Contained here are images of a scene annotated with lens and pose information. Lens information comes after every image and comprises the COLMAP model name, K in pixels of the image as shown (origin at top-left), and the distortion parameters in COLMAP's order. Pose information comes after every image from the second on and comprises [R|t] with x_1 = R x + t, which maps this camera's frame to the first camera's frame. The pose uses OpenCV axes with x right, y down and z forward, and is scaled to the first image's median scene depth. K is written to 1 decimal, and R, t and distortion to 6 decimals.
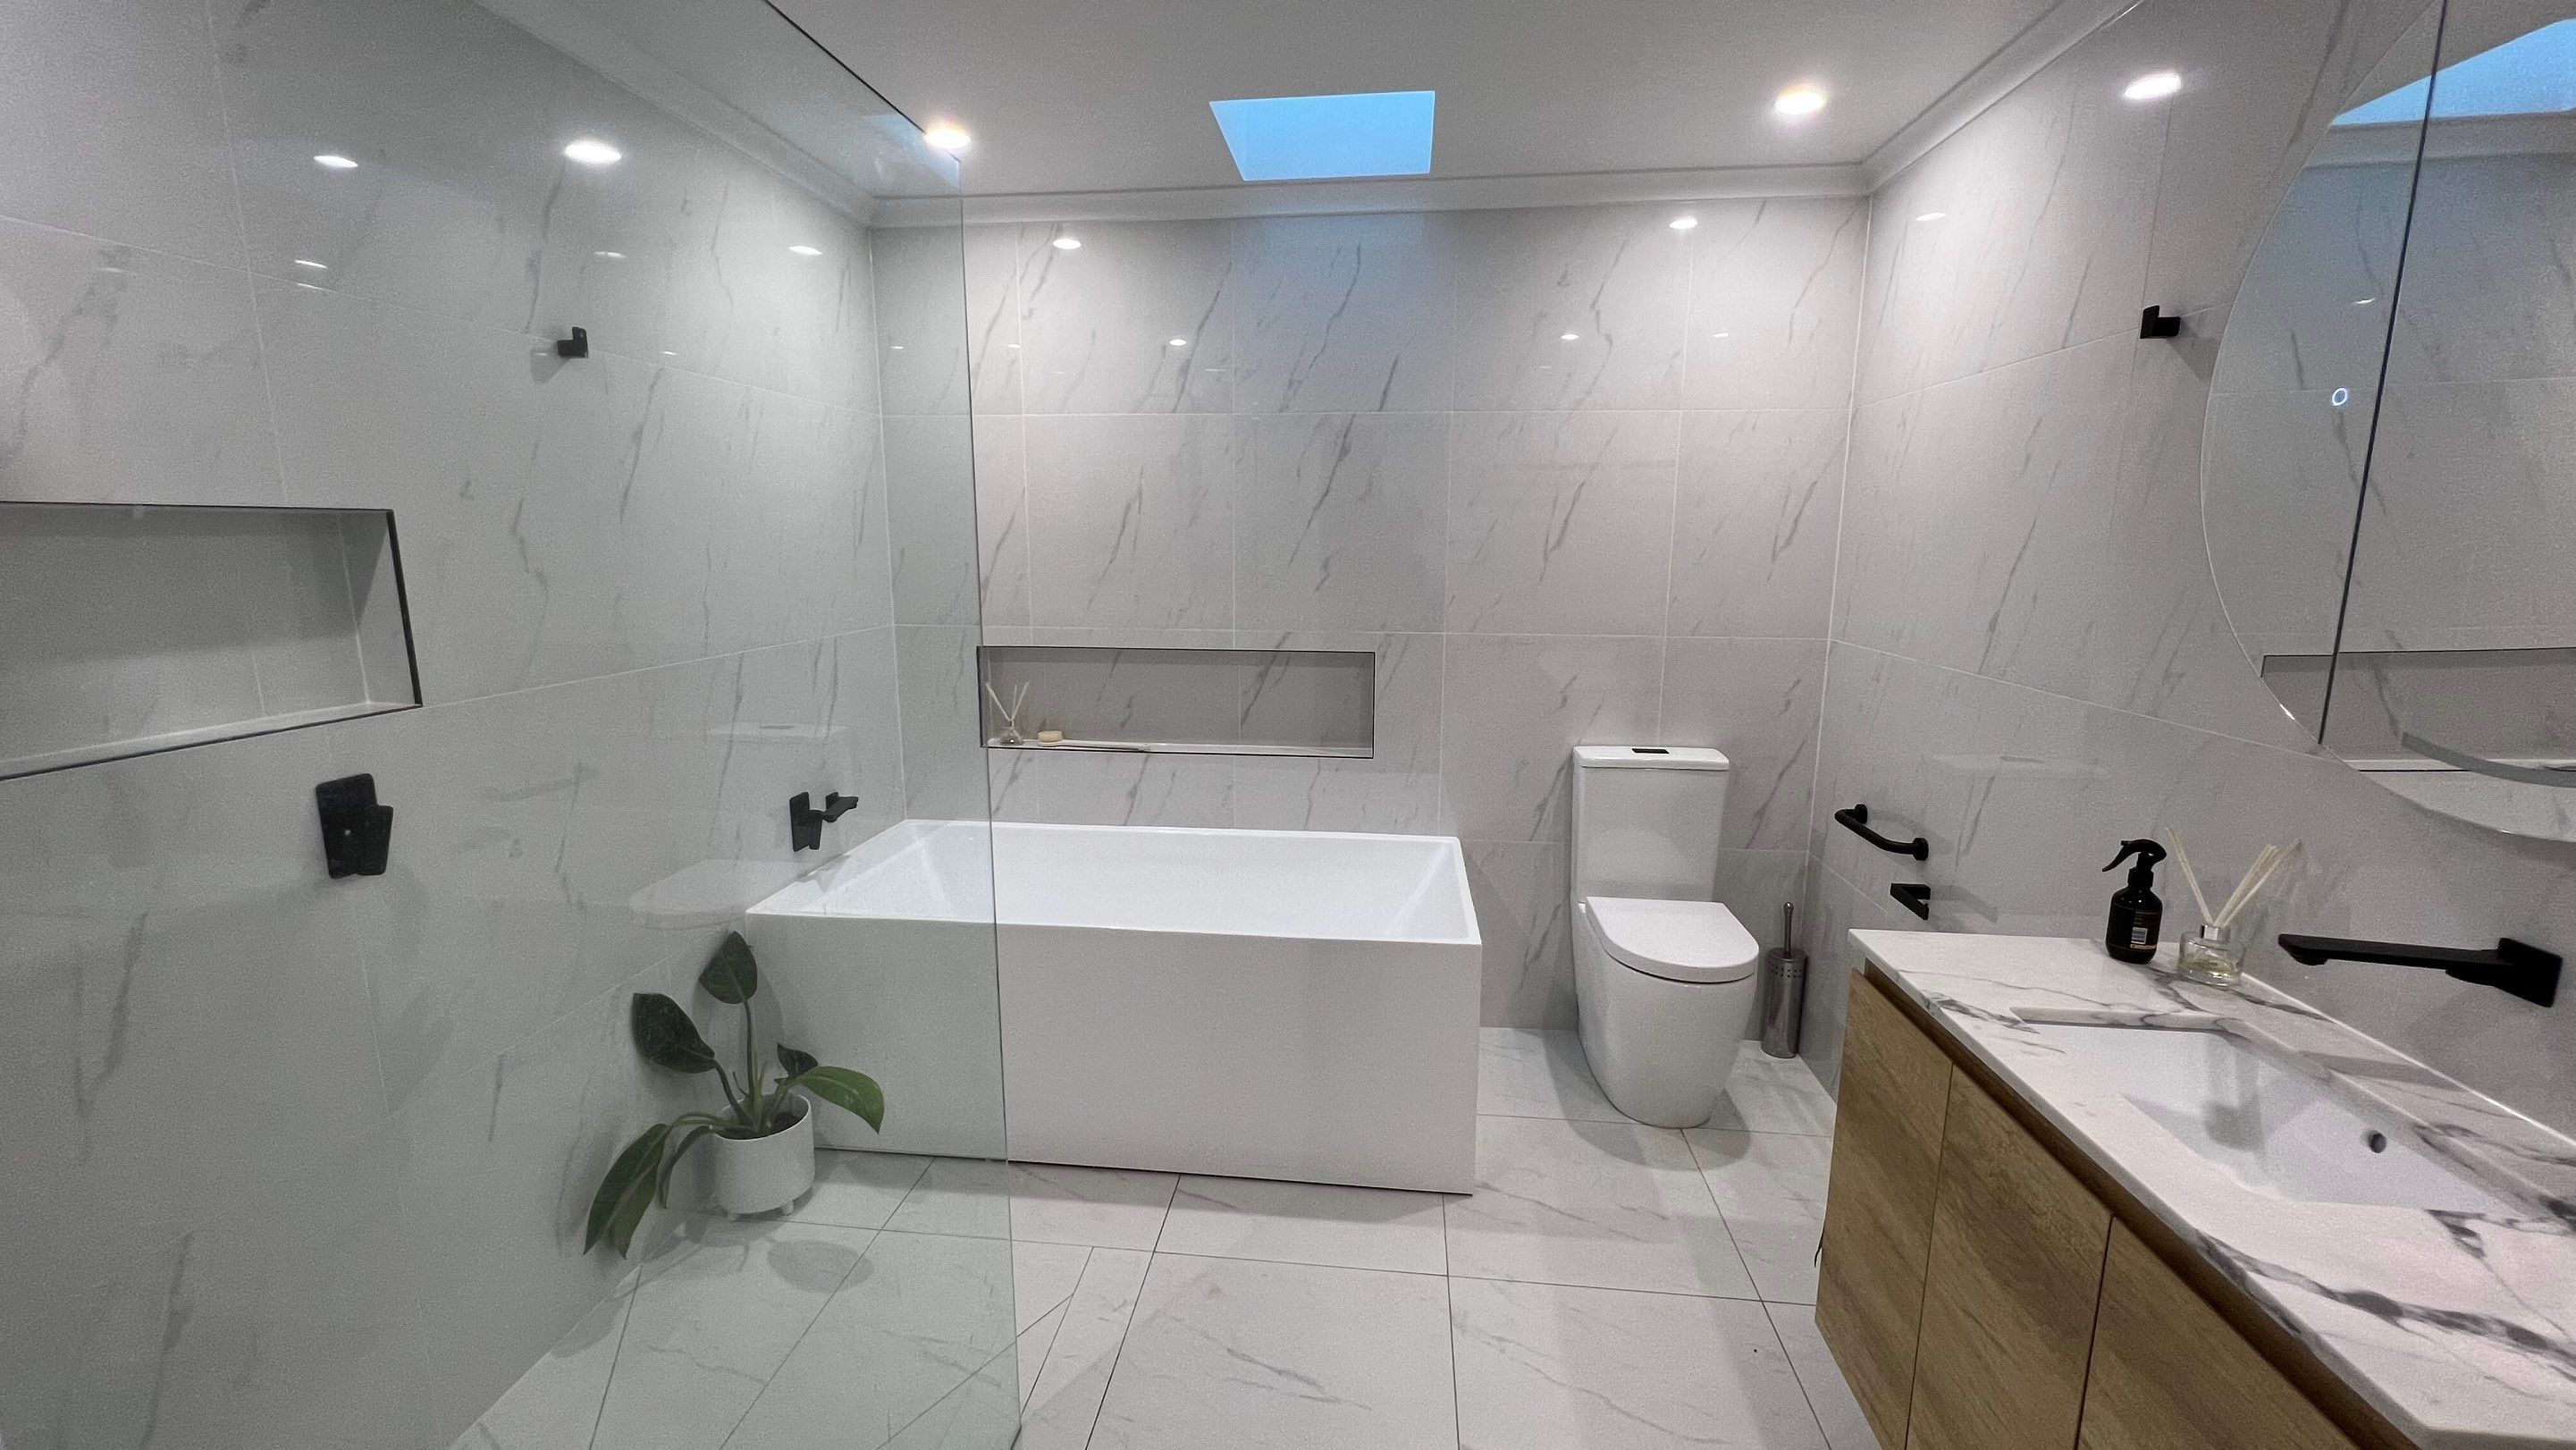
lens RADIAL K [[1031.4, 0, 1279.4], [0, 1031.4, 720.1], [0, 0, 1]] dist [-0.003664, 0.002023]
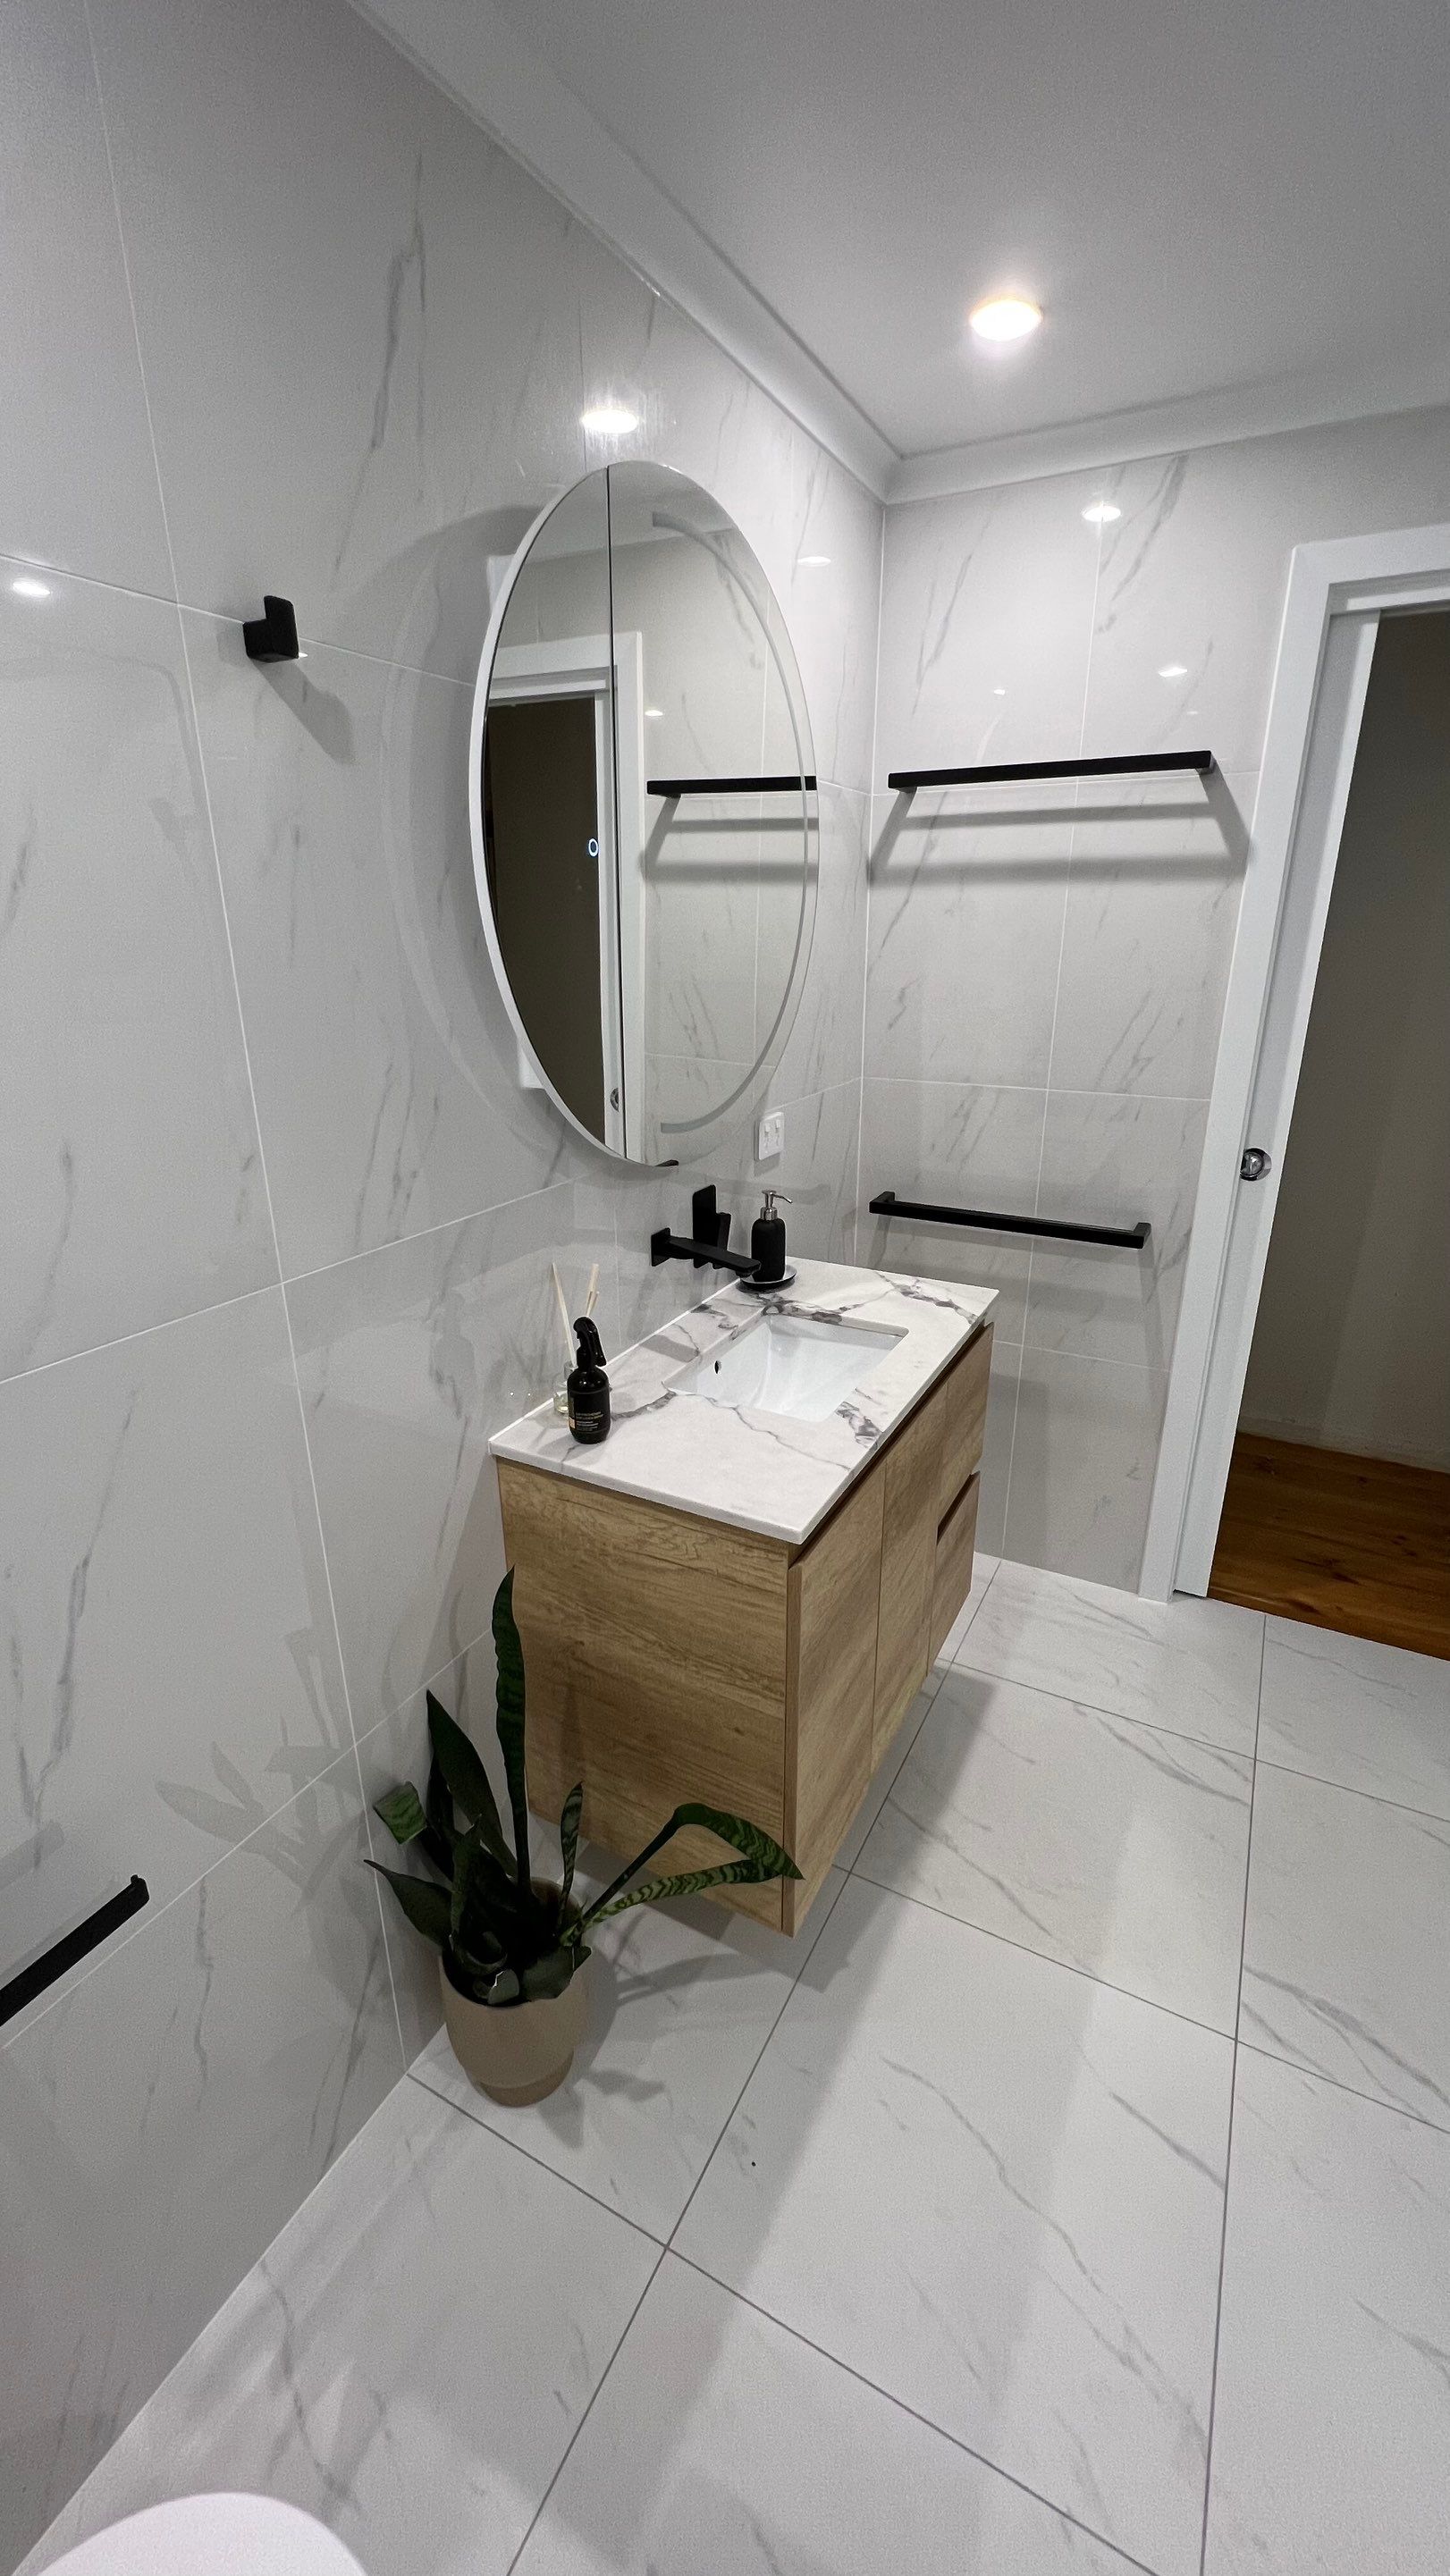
lens RADIAL K [[1031.4, 0, 729.7], [0, 1031.4, 1281.8], [0, 0, 1]] dist [-0.003664, 0.002023]
pose [[-0.930376, -0.121803, 0.345780, 0.360245], [0.065436, 0.872872, 0.483542, -0.324119], [-0.360718, 0.472503, -0.804129, 1.530791]]
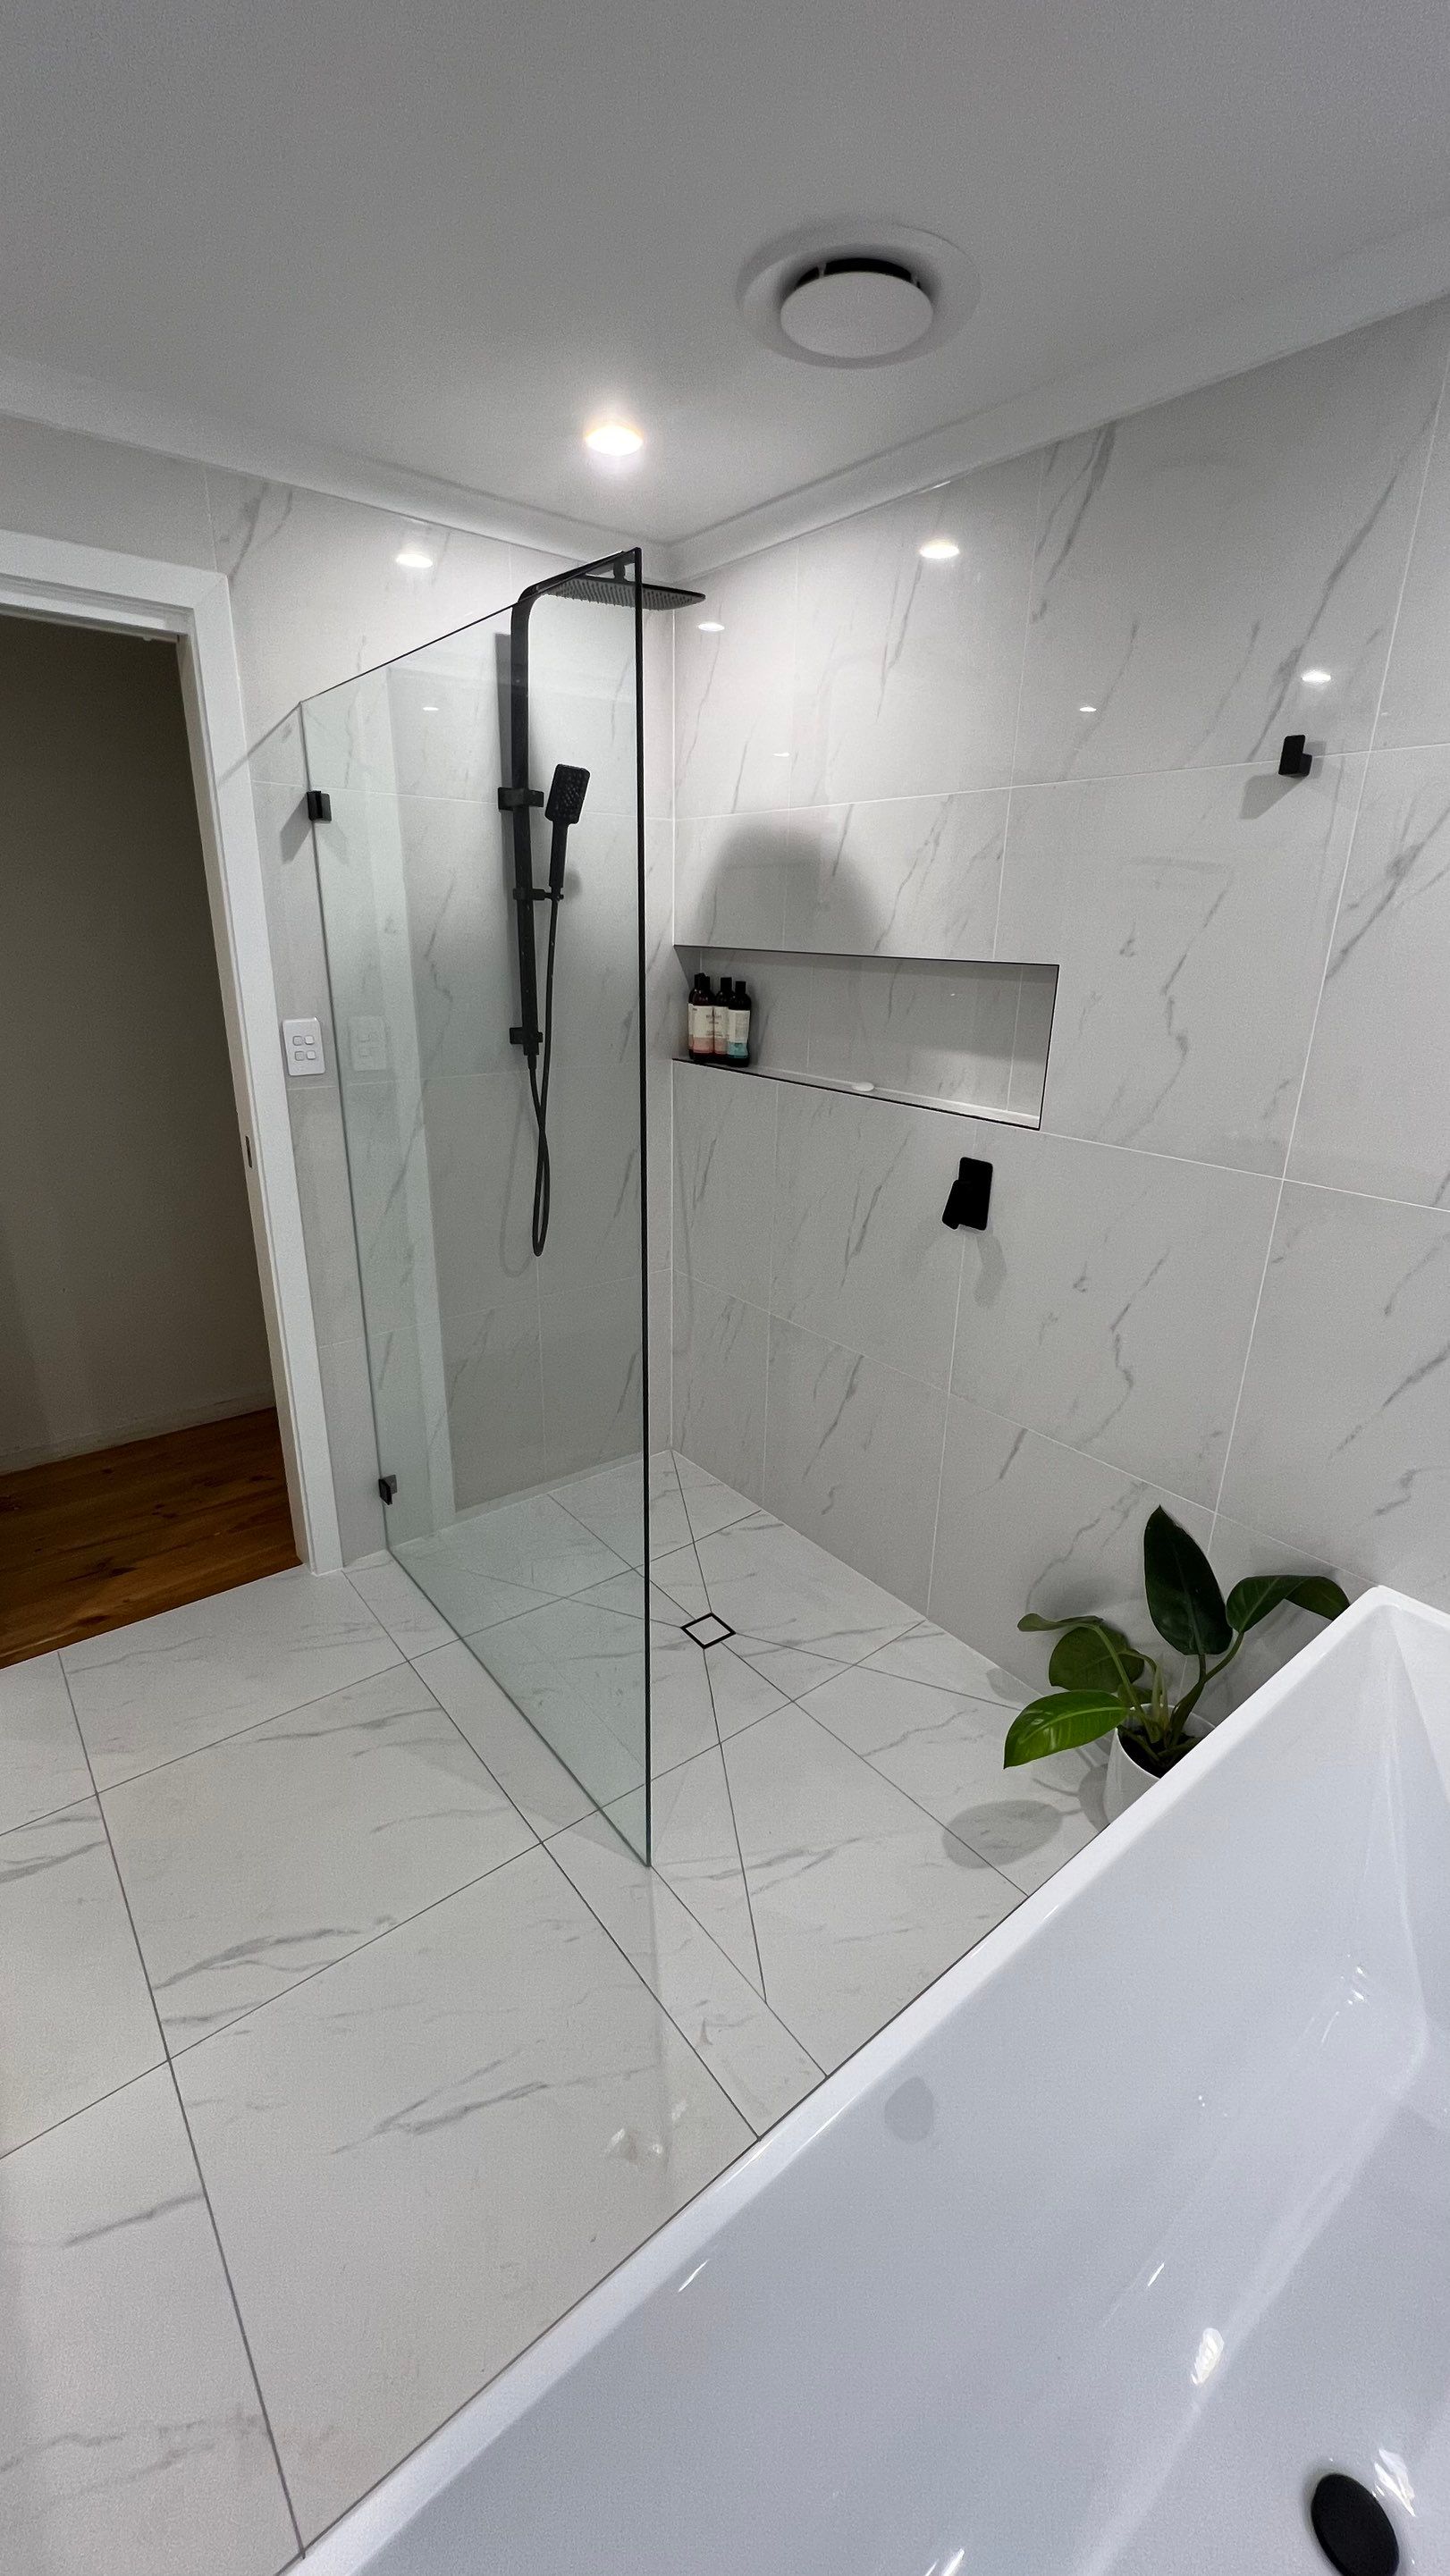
lens RADIAL K [[1031.4, 0, 729.7], [0, 1031.4, 1282.3], [0, 0, 1]] dist [-0.003664, 0.002023]
pose [[-0.704382, 0.218193, -0.675454, 0.288692], [-0.147593, 0.885764, 0.440044, -0.337991], [0.694308, 0.409651, -0.591712, 1.548254]]
